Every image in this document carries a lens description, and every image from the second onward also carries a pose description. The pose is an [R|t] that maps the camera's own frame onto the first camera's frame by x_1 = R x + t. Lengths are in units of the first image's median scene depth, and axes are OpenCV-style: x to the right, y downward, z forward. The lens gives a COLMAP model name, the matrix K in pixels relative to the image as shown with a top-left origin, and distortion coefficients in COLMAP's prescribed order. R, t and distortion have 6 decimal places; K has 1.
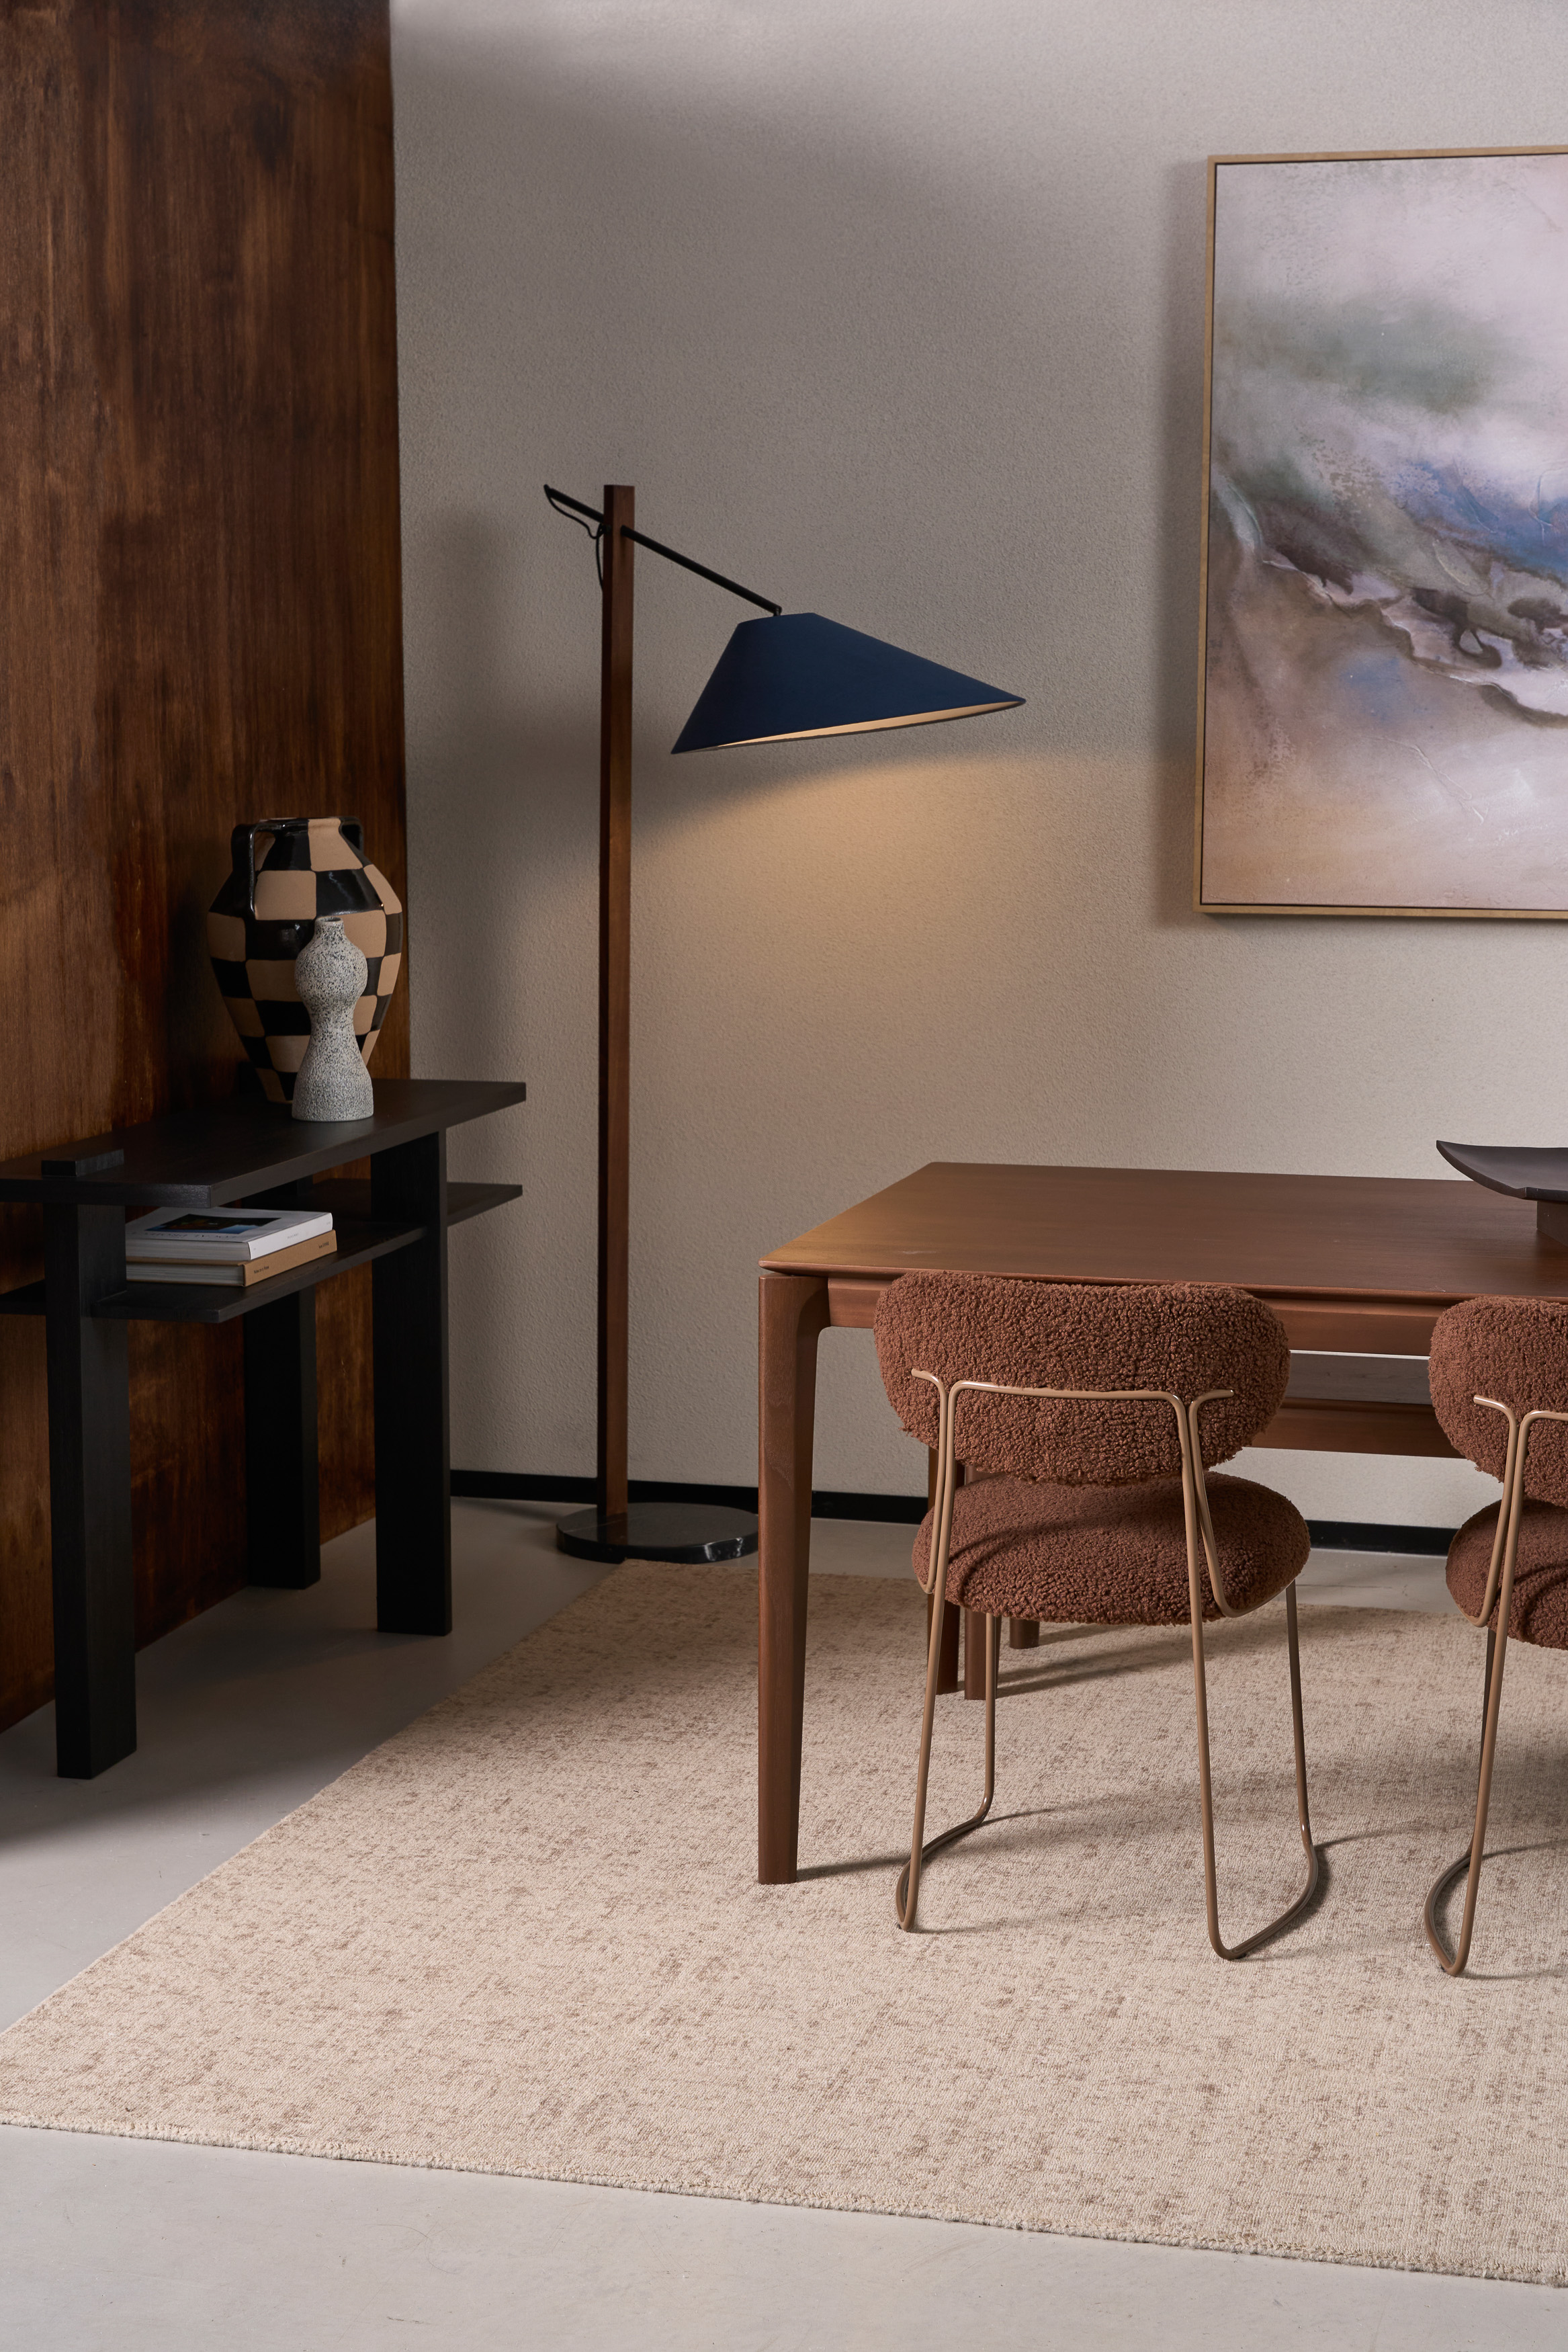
lens RADIAL K [[3894.6, 0, 787.5], [0, 3894.6, 1198.1], [0, 0, 1]] dist [0.017180, 0.000000]
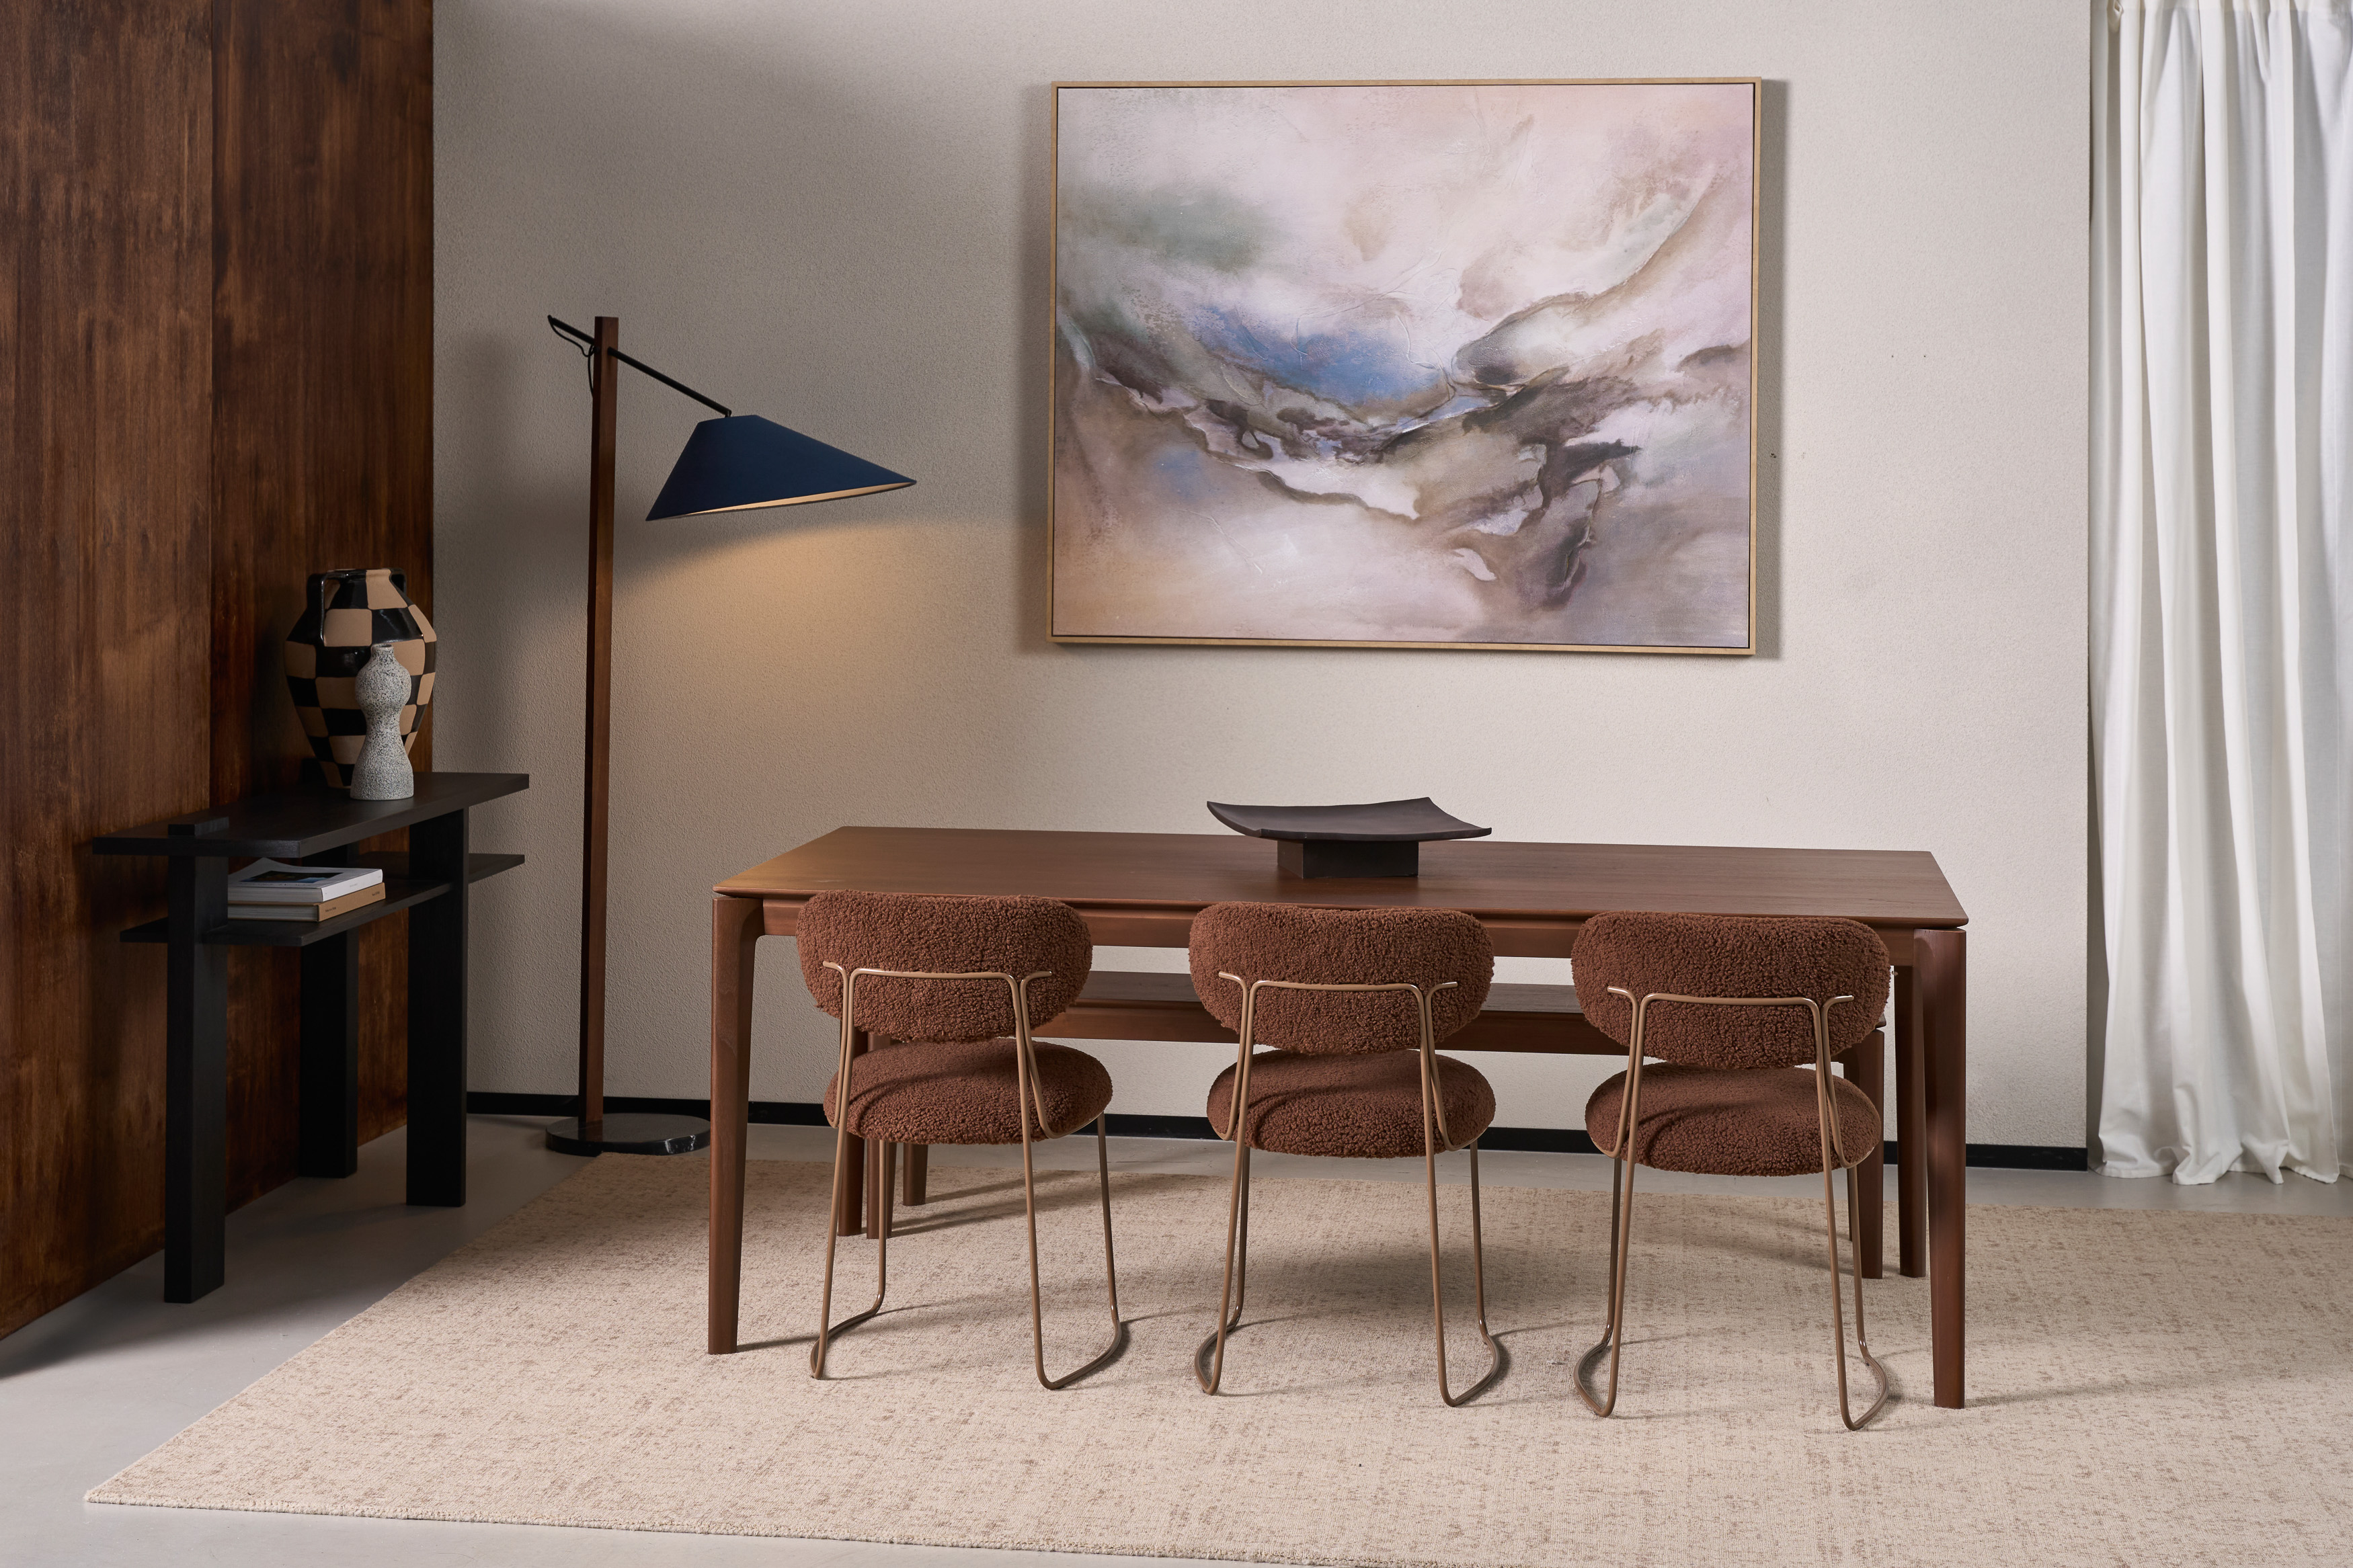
lens RADIAL K [[3687.0, 0, 1163.2], [0, 3687.0, 411.4], [0, 0, 1]] dist [0.012741, 0.000000]
pose [[0.993296, 0.006202, 0.115432, -0.000458], [0.010277, 0.989868, -0.141618, 0.028502], [-0.115140, 0.141855, 0.983168, -0.258913]]
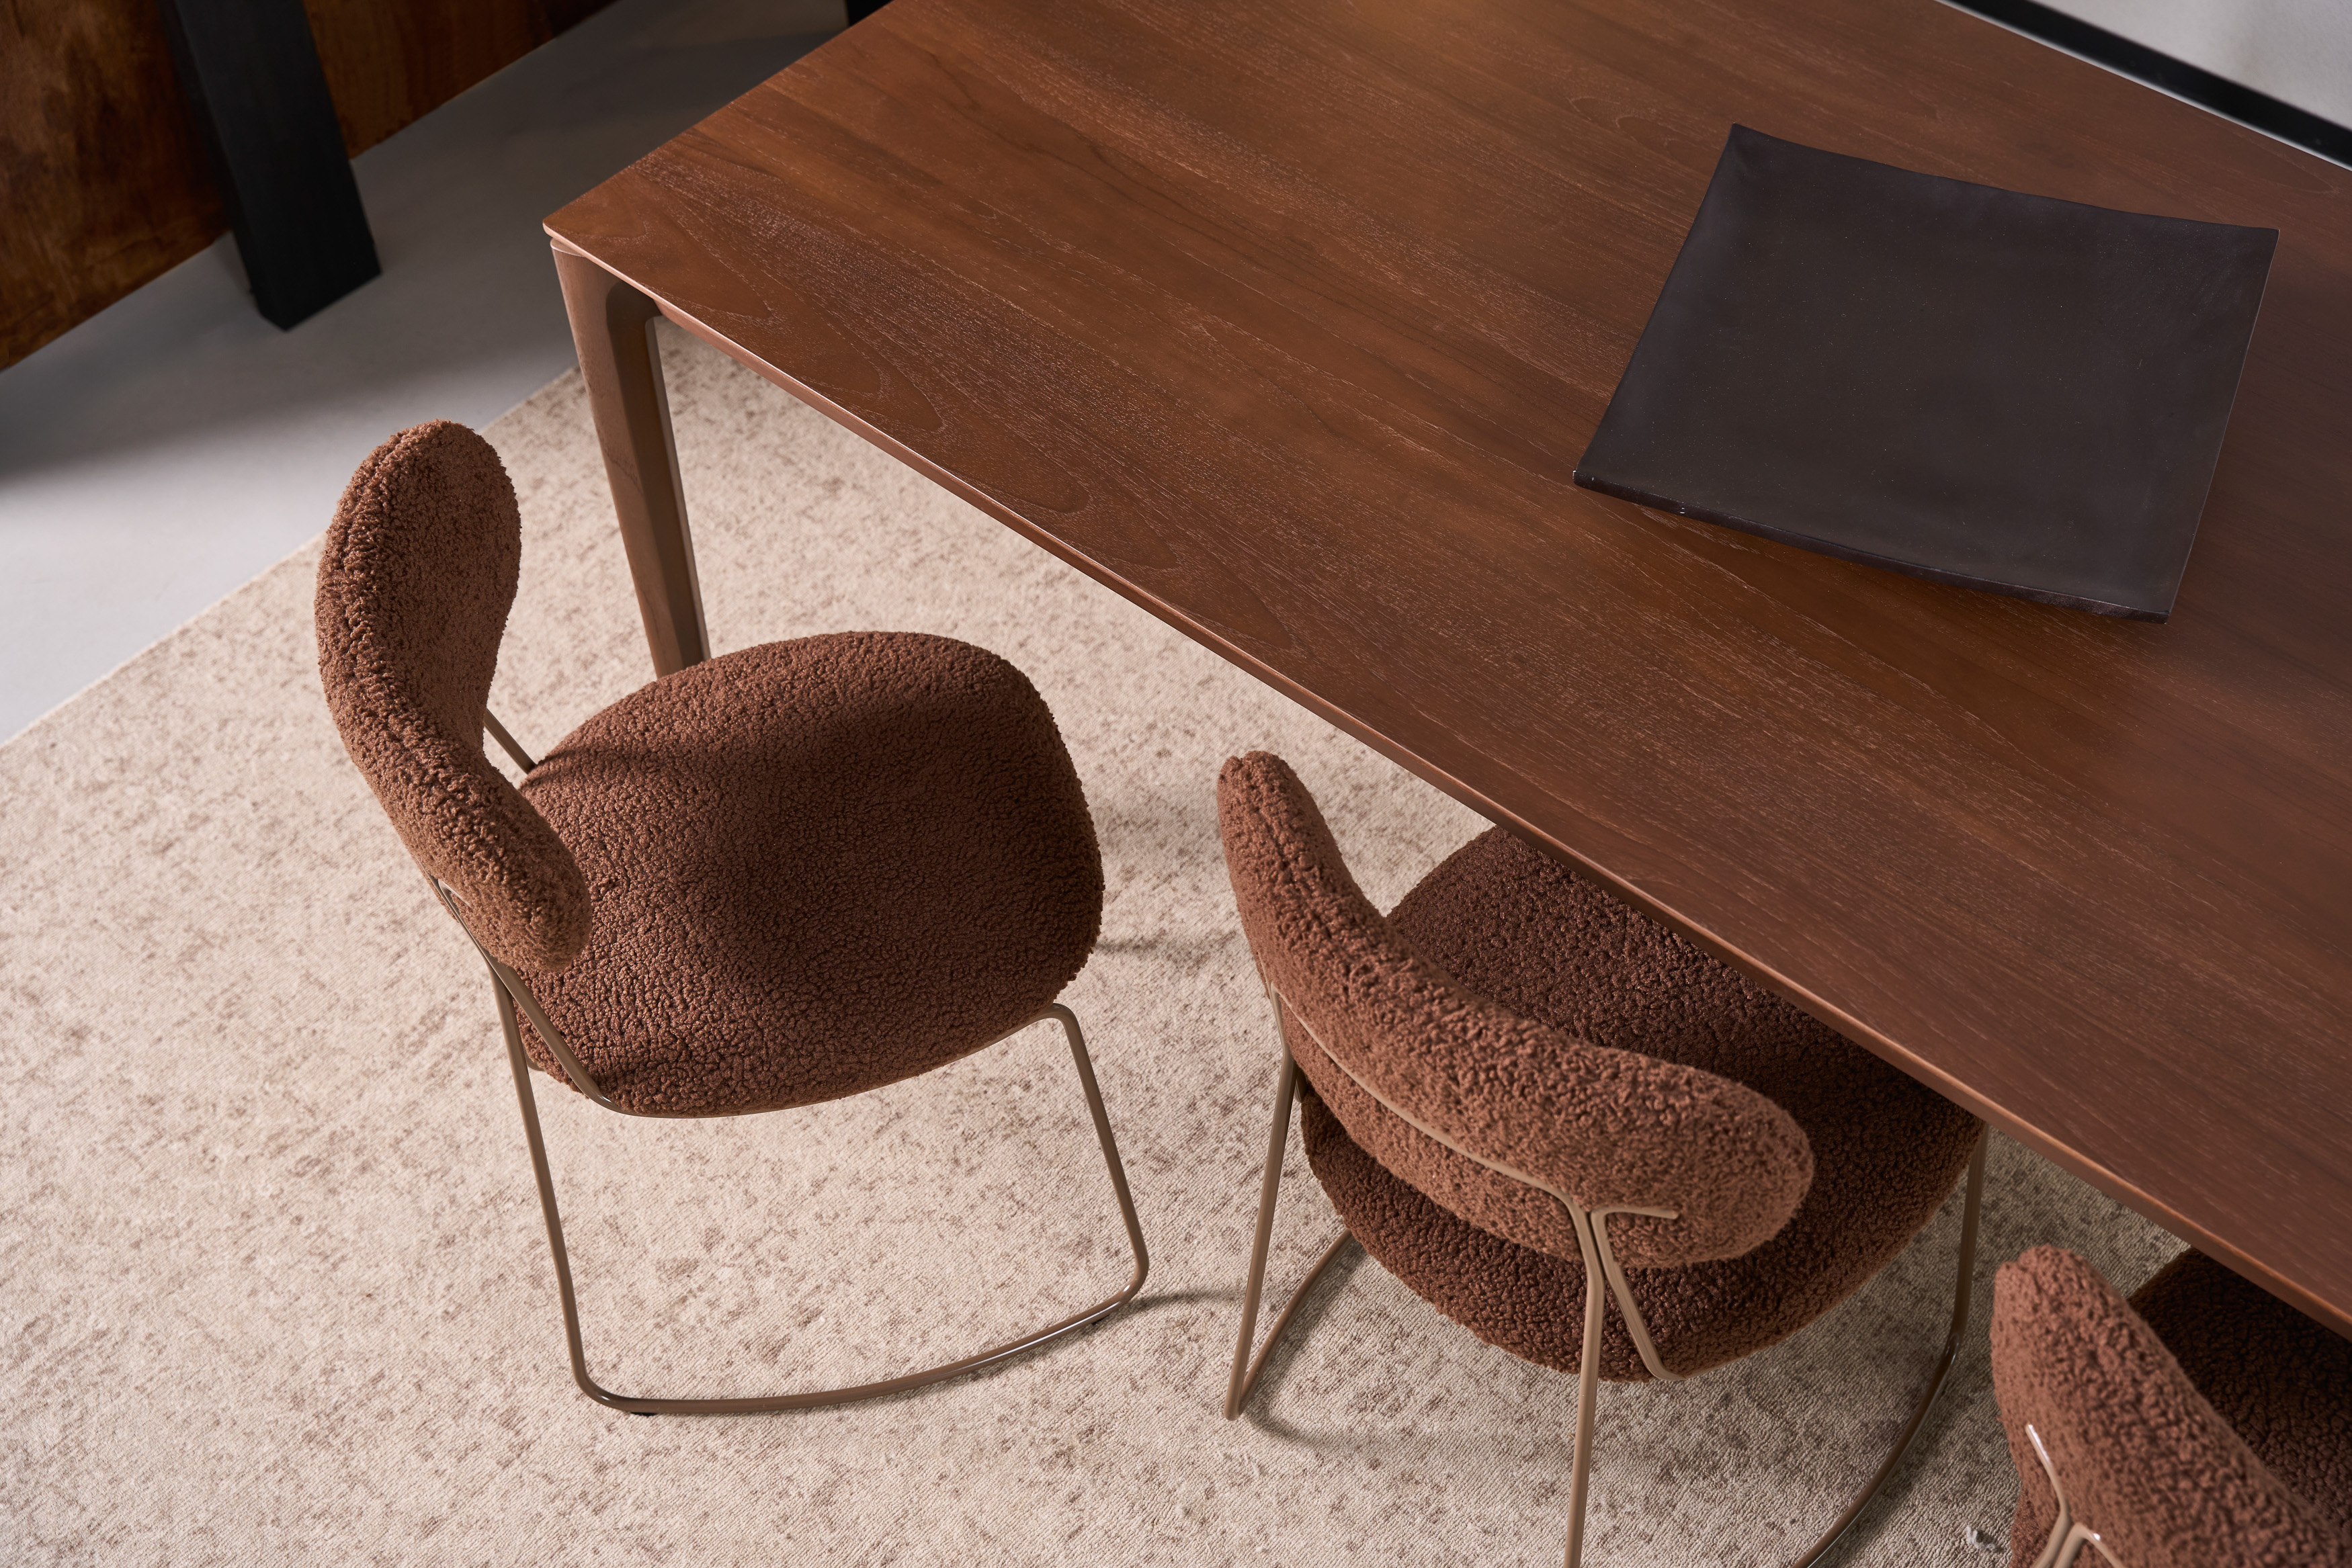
lens RADIAL K [[2995.9, 0, 1175.9], [0, 2995.9, 778.7], [0, 0, 1]] dist [0.028830, 0.000000]
pose [[0.888508, 0.313631, -0.334947, 0.235833], [-0.021962, 0.758181, 0.651674, -0.201870], [0.458336, -0.571661, 0.680538, 0.504048]]
